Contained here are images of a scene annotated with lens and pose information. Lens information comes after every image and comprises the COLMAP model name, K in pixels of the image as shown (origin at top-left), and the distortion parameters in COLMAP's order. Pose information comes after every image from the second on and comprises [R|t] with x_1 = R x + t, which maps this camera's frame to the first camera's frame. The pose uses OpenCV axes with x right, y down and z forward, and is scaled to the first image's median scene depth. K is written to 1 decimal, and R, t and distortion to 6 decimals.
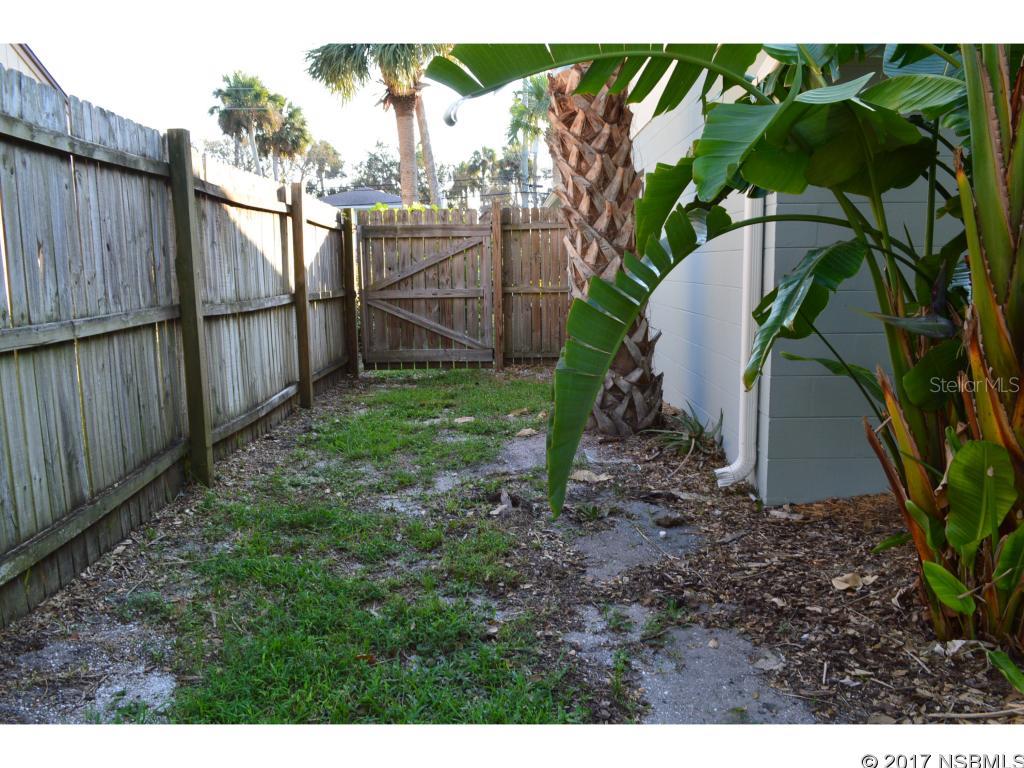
lens RADIAL K [[820.6, 0, 505.2], [0, 820.6, 385.2], [0, 0, 1]] dist [-0.003734, -0.004620]
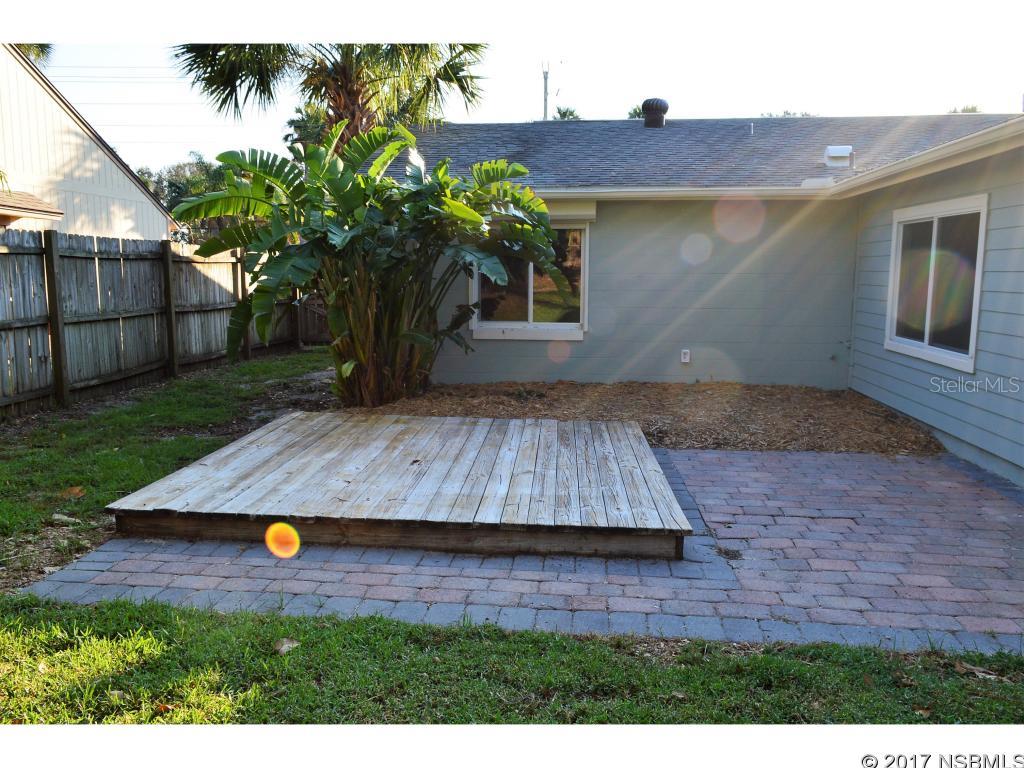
lens RADIAL K [[820.6, 0, 514.0], [0, 820.6, 384.1], [0, 0, 1]] dist [-0.003734, -0.004620]
pose [[0.995333, 0.026213, -0.092873, 0.938091], [-0.026761, 0.999631, -0.004659, 0.126882], [0.092717, 0.007123, 0.995667, -1.460730]]
